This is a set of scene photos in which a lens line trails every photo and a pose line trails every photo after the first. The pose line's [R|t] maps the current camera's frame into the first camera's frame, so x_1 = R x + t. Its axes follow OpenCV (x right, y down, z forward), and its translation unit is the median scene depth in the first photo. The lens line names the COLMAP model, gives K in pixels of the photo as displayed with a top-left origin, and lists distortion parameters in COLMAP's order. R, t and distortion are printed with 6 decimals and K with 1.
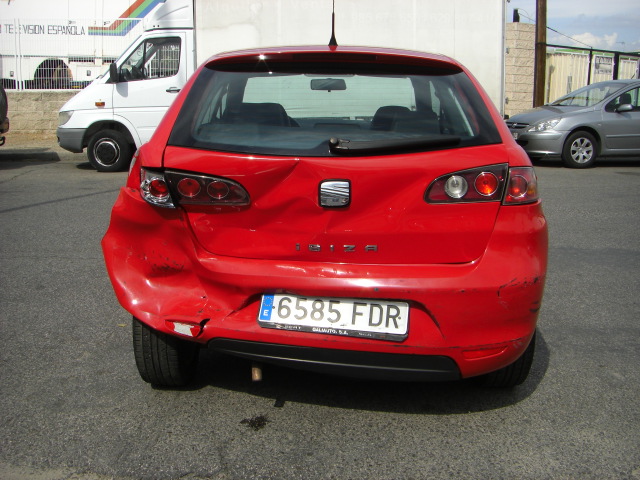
lens RADIAL K [[724.5, 0, 316.2], [0, 724.5, 240.7], [0, 0, 1]] dist [-0.168915, 0.092462]
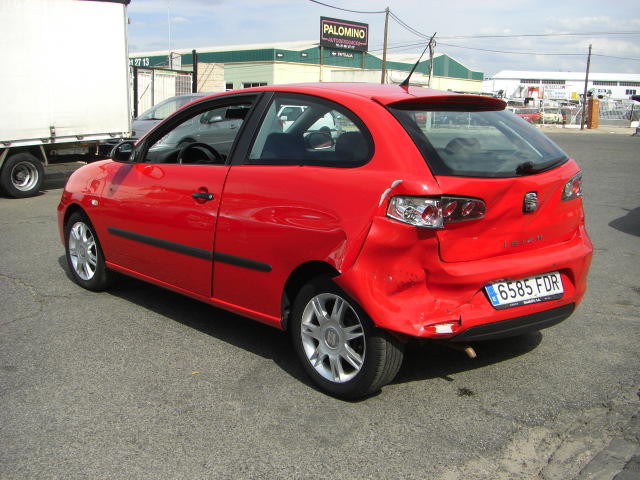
lens RADIAL K [[724.5, 0, 316.2], [0, 724.5, 240.7], [0, 0, 1]] dist [-0.168915, 0.092462]
pose [[0.703801, -0.135989, 0.697260, -1.118659], [0.145164, 0.988327, 0.046231, -0.103661], [-0.695408, 0.068679, 0.715326, 0.283306]]
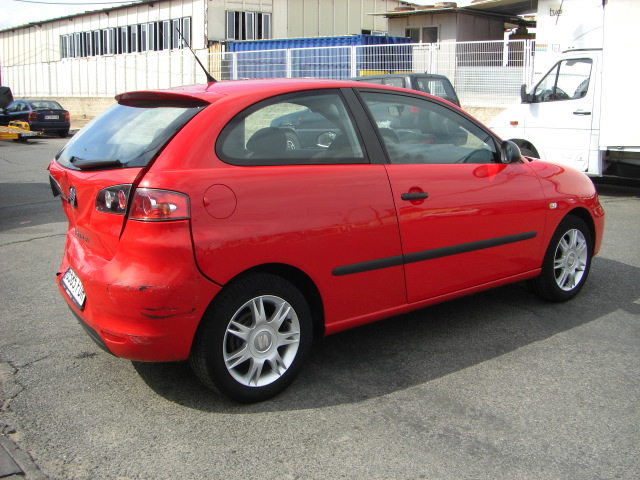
lens RADIAL K [[724.5, 0, 316.2], [0, 724.5, 240.7], [0, 0, 1]] dist [-0.168915, 0.092462]
pose [[0.638135, 0.144437, -0.756255, 1.250383], [-0.160235, 0.985653, 0.053042, -0.116365], [0.753066, 0.087331, 0.652124, 0.423636]]
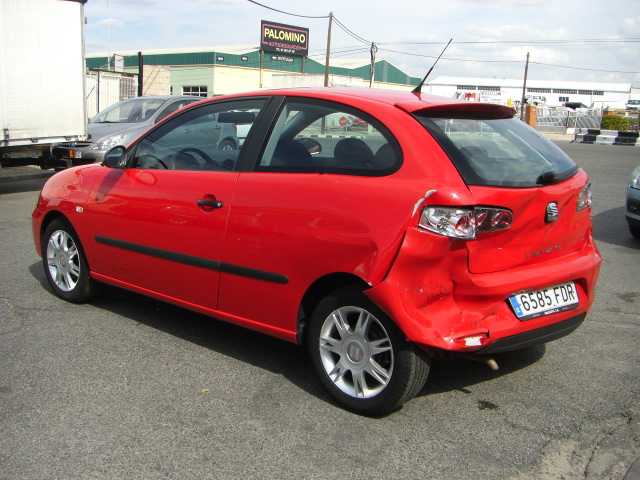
lens RADIAL K [[724.5, 0, 316.2], [0, 724.5, 240.7], [0, 0, 1]] dist [-0.168915, 0.092462]
pose [[0.639486, -0.132663, 0.757270, -1.178756], [0.142211, 0.988413, 0.053065, -0.132537], [-0.755536, 0.073758, 0.650942, 0.418494]]
